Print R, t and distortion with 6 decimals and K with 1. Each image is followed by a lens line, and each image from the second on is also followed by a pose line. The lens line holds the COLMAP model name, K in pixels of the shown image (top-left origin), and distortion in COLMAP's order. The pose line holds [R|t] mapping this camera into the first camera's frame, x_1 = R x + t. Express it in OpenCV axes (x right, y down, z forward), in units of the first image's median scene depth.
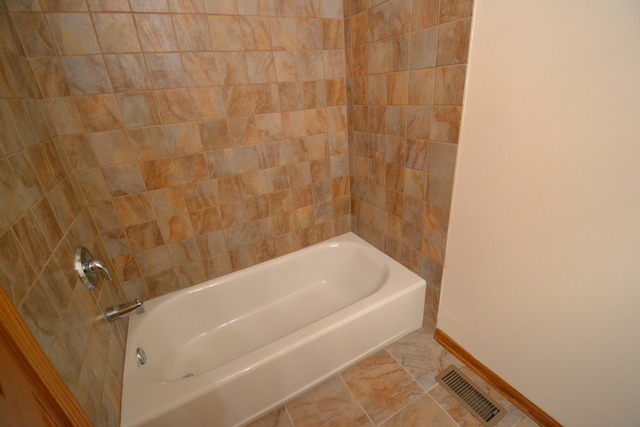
lens RADIAL K [[284.2, 0, 321.2], [0, 284.2, 215.8], [0, 0, 1]] dist [0.001010, -0.012811]
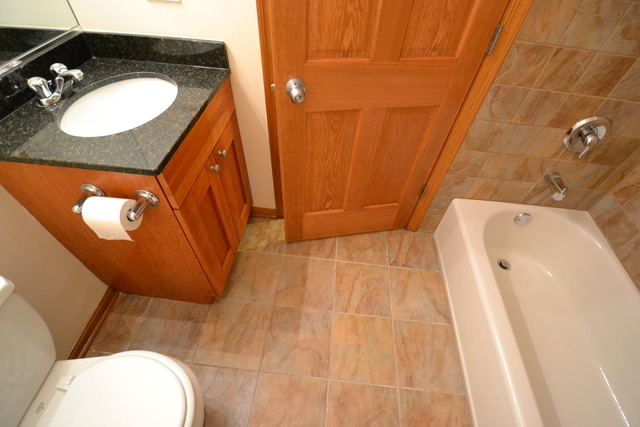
lens RADIAL K [[284.2, 0, 321.2], [0, 284.2, 215.8], [0, 0, 1]] dist [0.001010, -0.012811]
pose [[-0.564544, 0.654714, -0.502632, 0.604714], [-0.350860, 0.360850, 0.864109, -0.336836], [0.747119, 0.664182, 0.025997, 0.479177]]
